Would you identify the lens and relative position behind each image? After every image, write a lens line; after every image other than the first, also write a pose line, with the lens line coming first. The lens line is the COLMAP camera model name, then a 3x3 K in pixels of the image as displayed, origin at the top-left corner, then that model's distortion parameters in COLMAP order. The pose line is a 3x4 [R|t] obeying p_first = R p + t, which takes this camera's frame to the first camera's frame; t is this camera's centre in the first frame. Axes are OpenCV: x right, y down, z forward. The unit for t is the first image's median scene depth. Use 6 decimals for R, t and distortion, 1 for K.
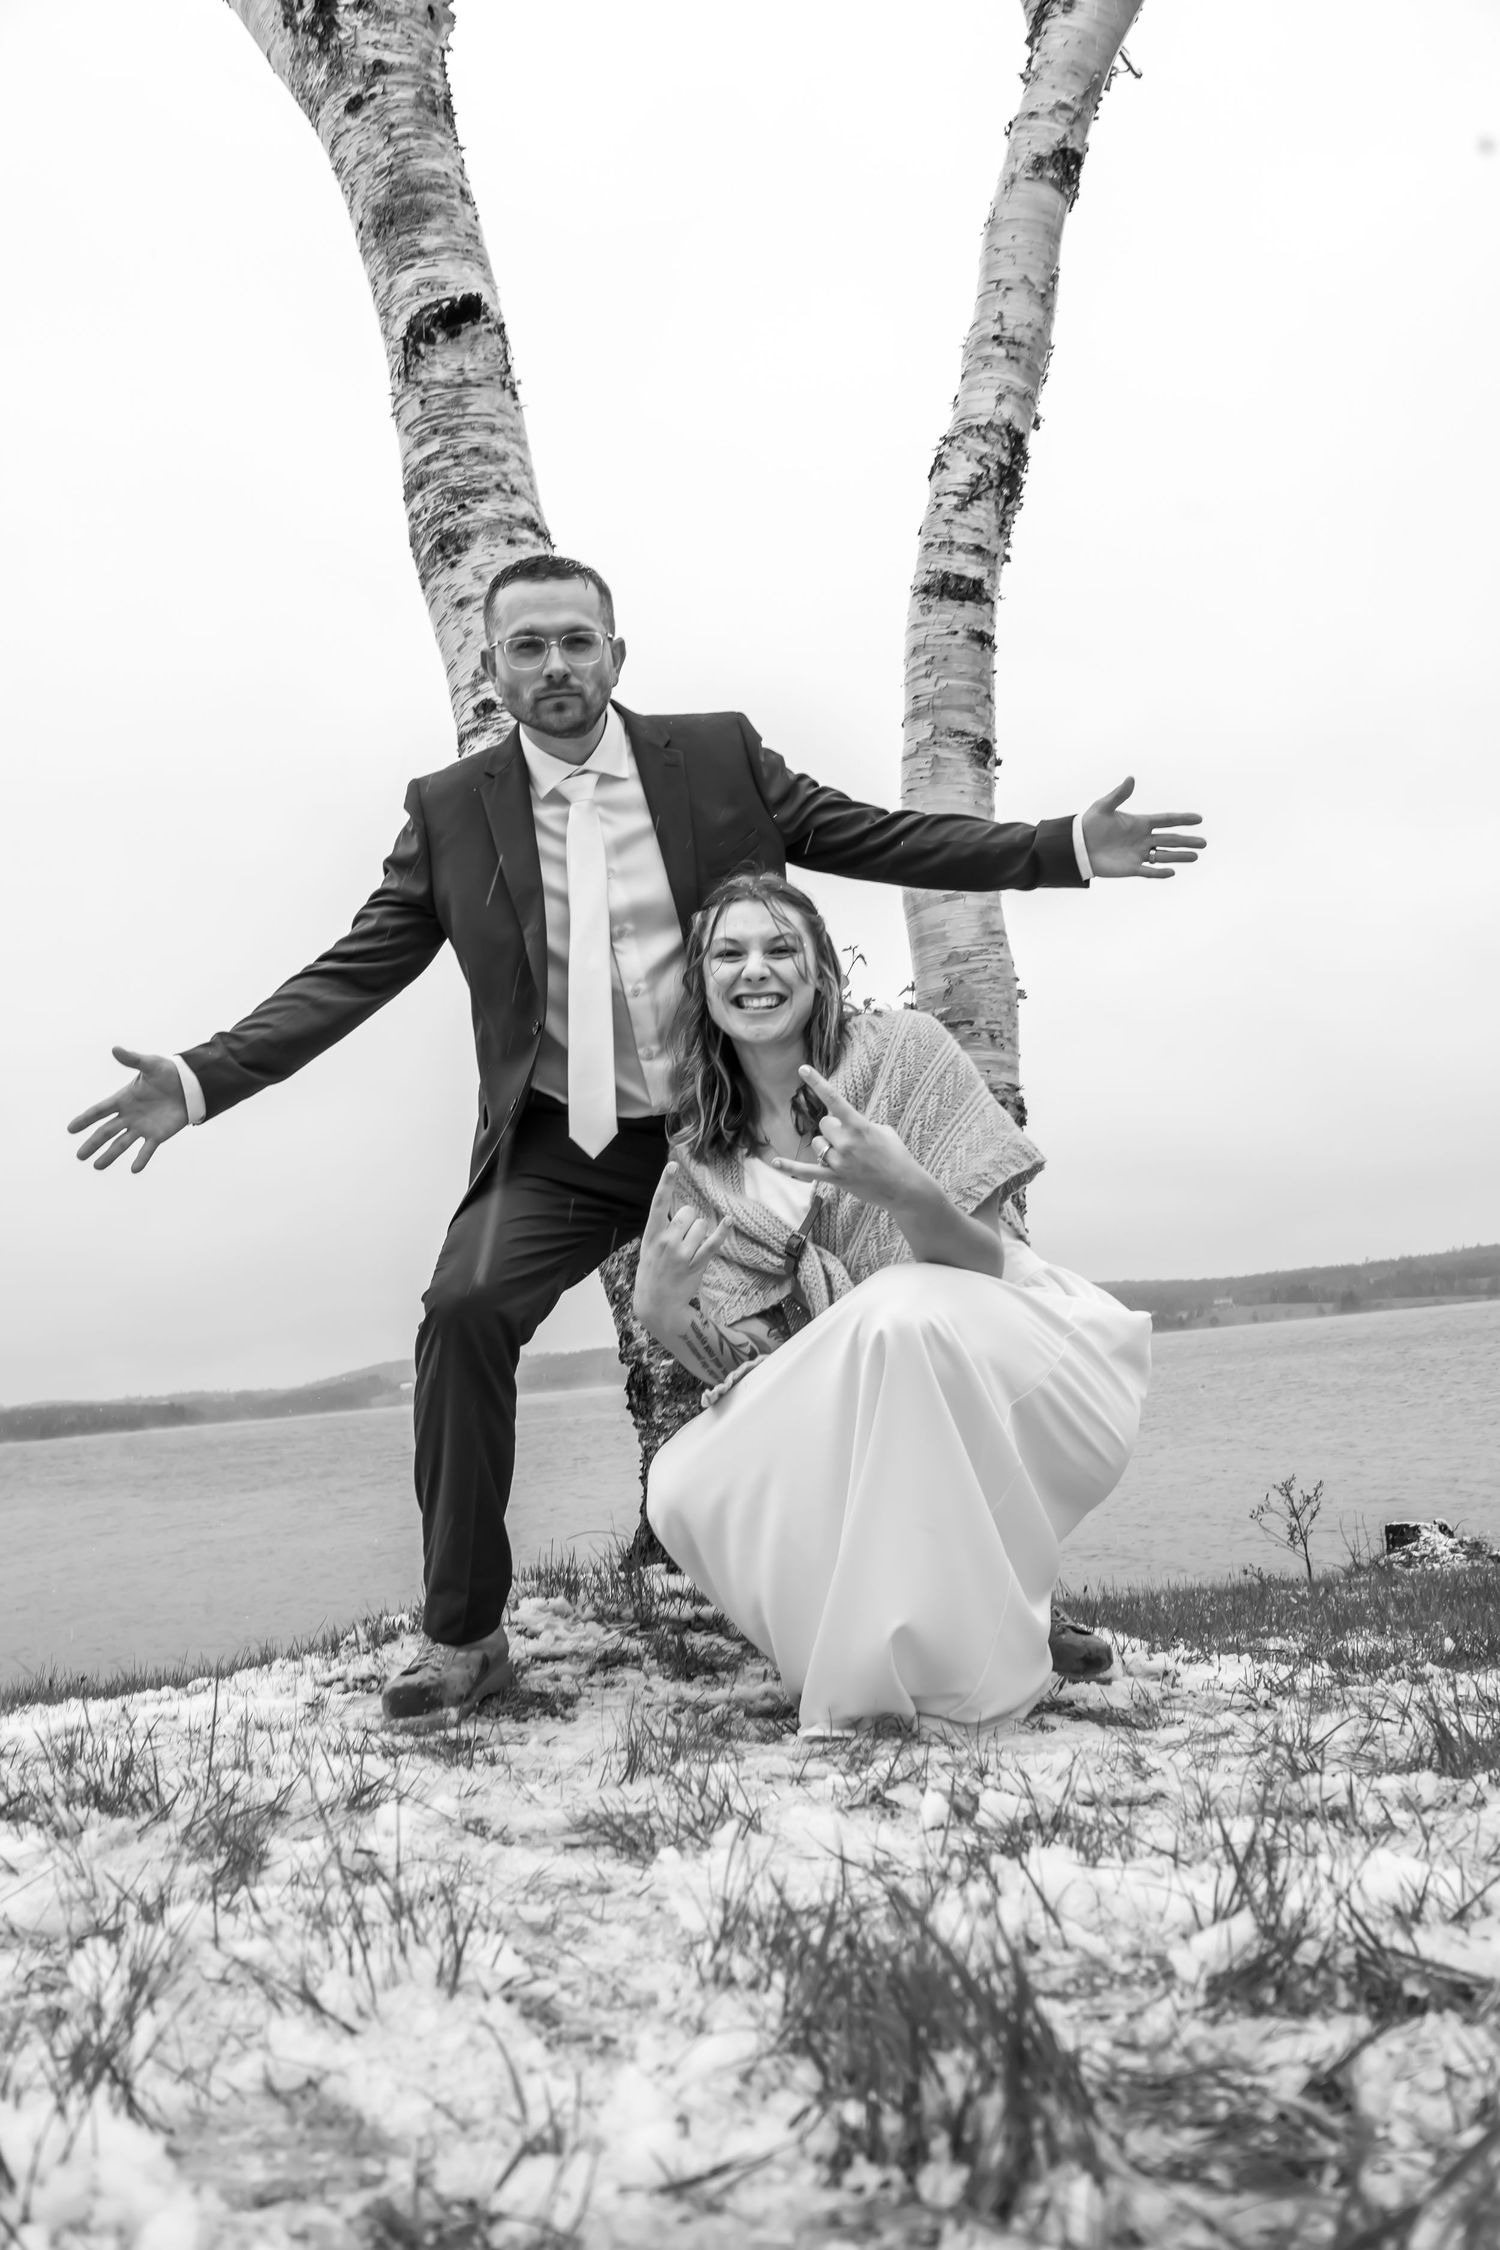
lens RADIAL K [[1889.7, 0, 729.3], [0, 1889.7, 1121.8], [0, 0, 1]] dist [-0.010392, -0.000048]
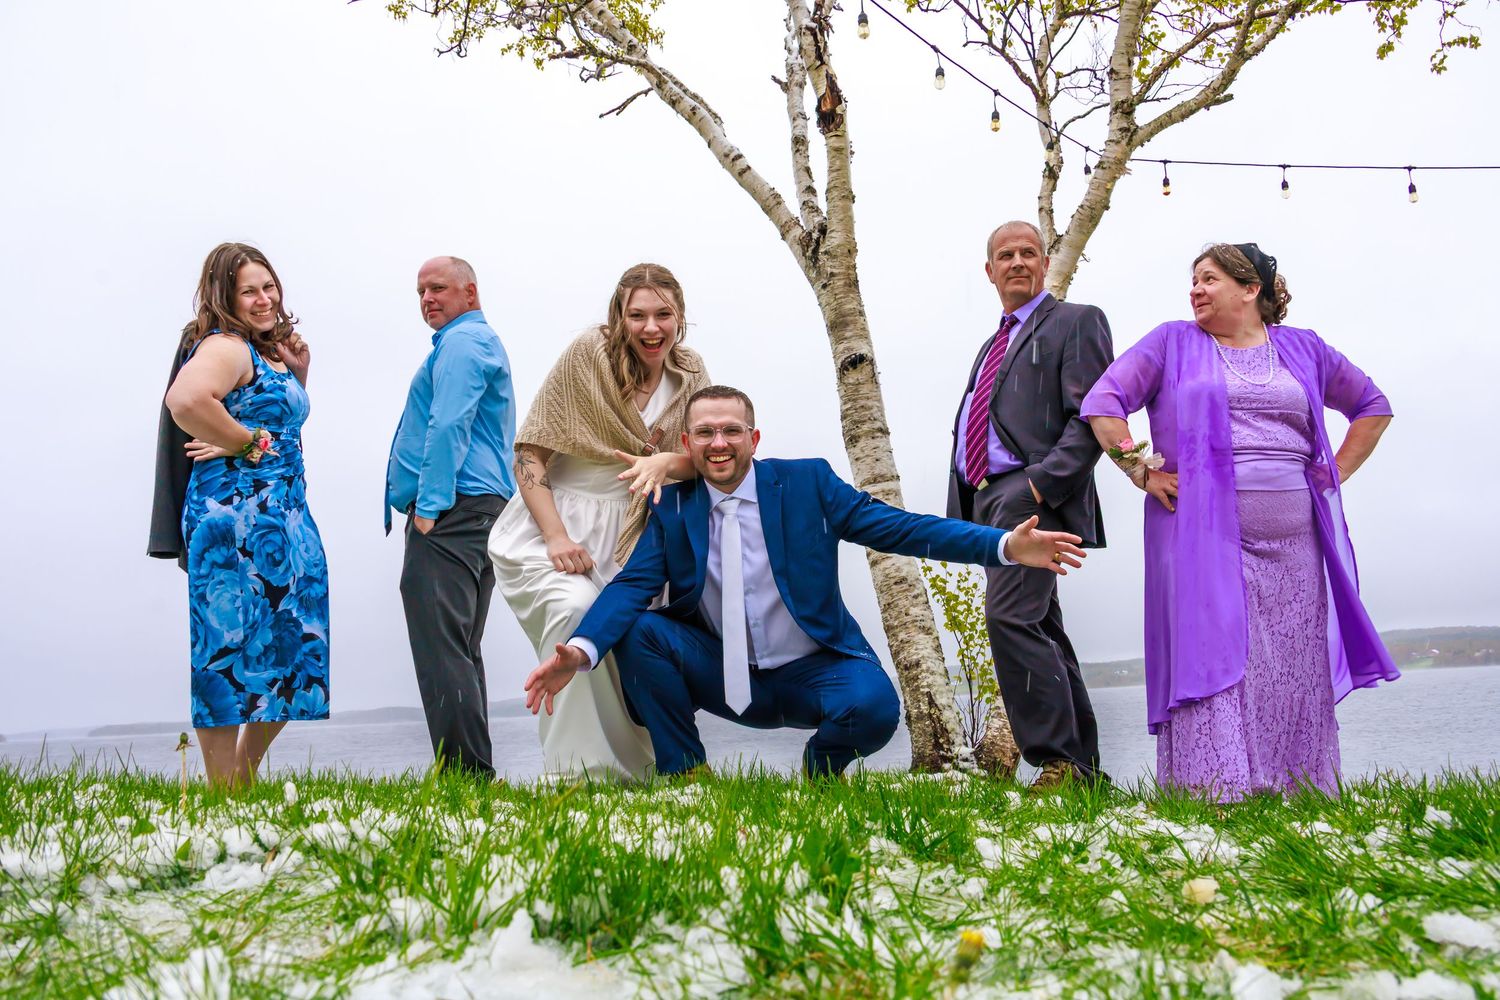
lens RADIAL K [[1242.1, 0, 750.0], [0, 1242.1, 500.0], [0, 0, 1]] dist [-0.012323, -0.004694]
pose [[0.944136, -0.007391, -0.329472, 0.357082], [0.008296, 0.999965, 0.001340, -0.211020], [0.329450, -0.003999, 0.944164, -0.961239]]
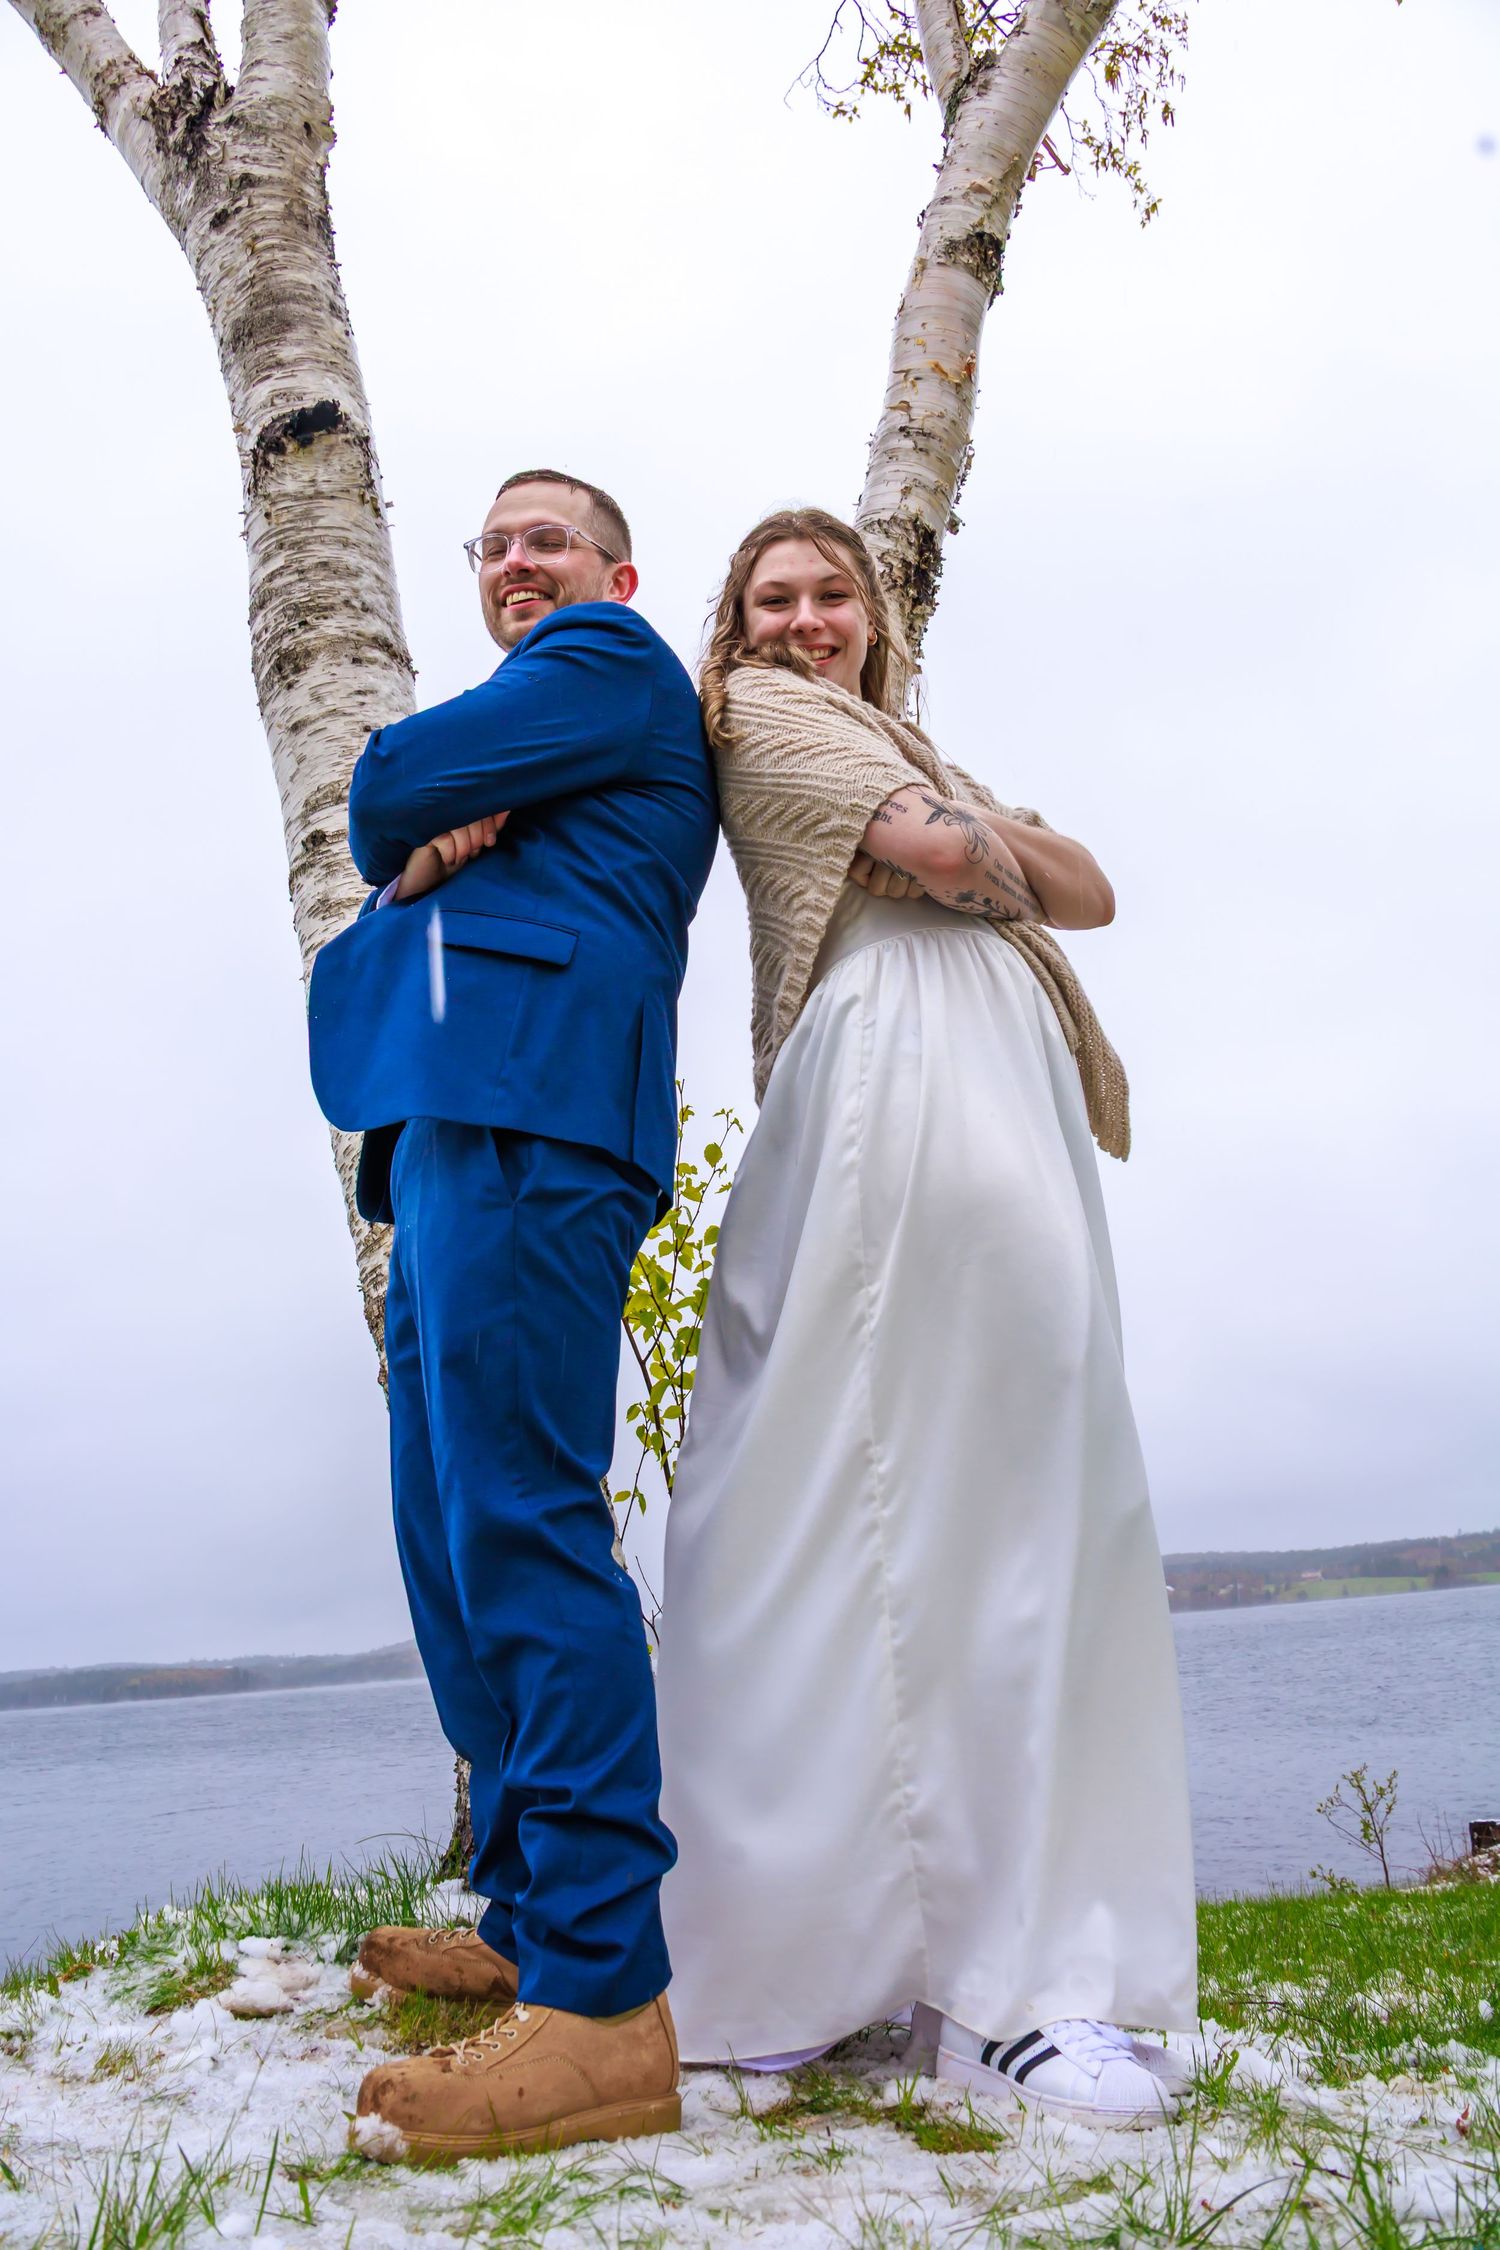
lens RADIAL K [[1867.6, 0, 732.2], [0, 1867.6, 1129.2], [0, 0, 1]] dist [-0.013241, -0.009764]
pose [[0.999084, 0.001779, -0.042755, 0.096988], [-0.007604, 0.990615, -0.136469, 0.026777], [0.042111, 0.136669, 0.989721, 0.175501]]
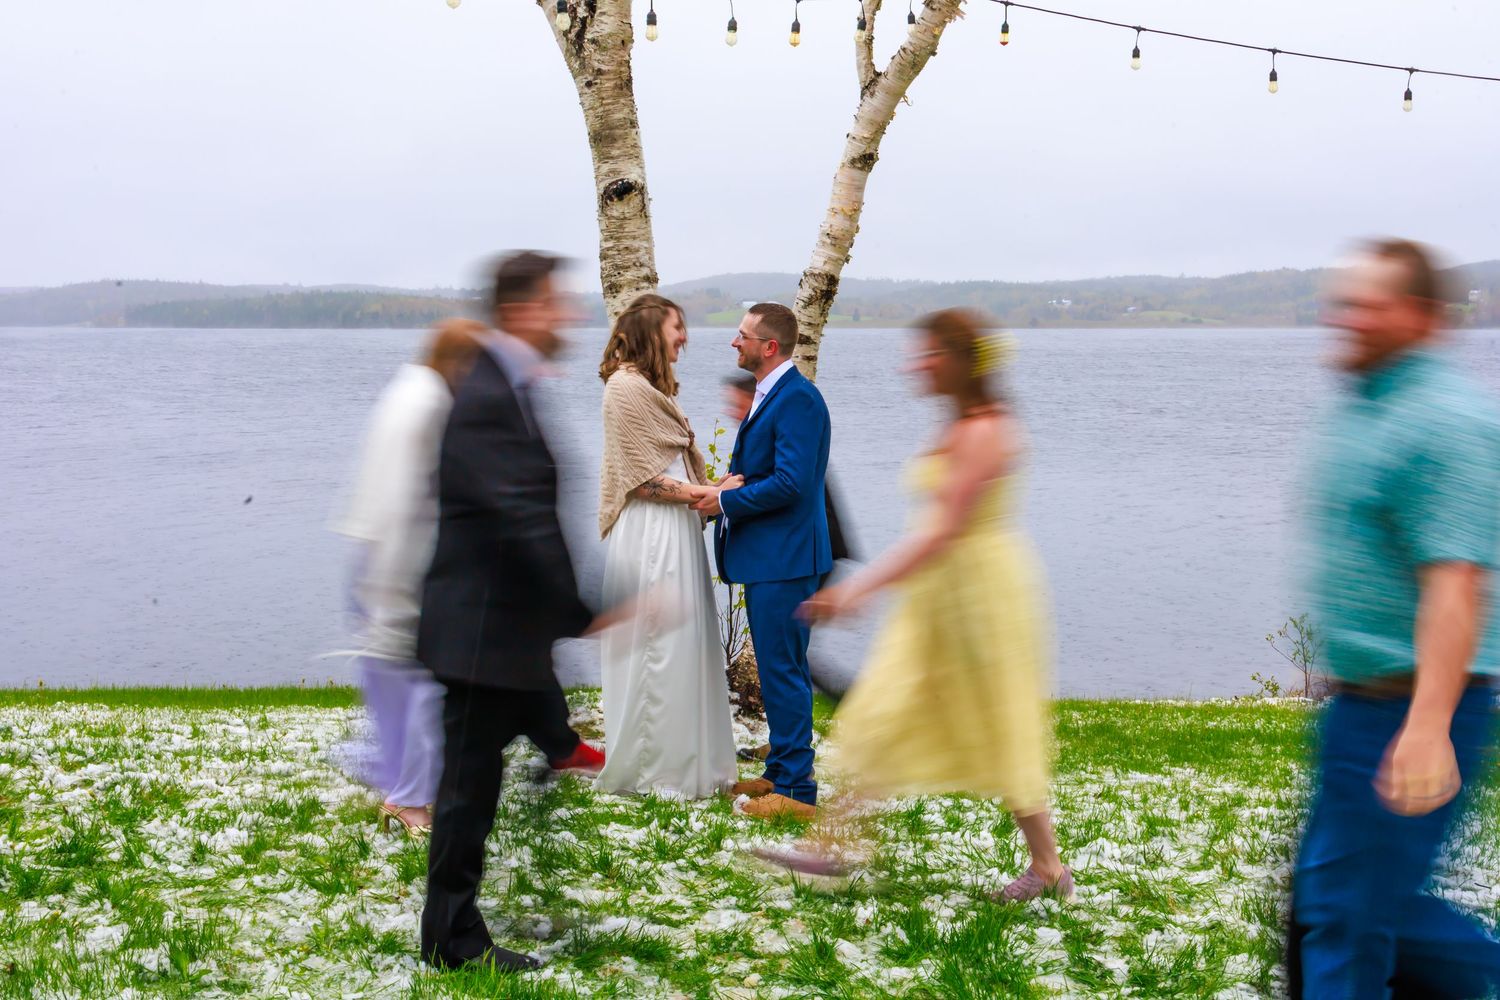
lens RADIAL K [[2321.9, 0, 750.0], [0, 2321.9, 500.0], [0, 0, 1]] dist [0.024310, 0.037029]
pose [[0.979509, 0.109701, -0.168901, 0.581397], [-0.067921, 0.969437, 0.235752, -0.772163], [0.189602, -0.219449, 0.957023, -1.981365]]
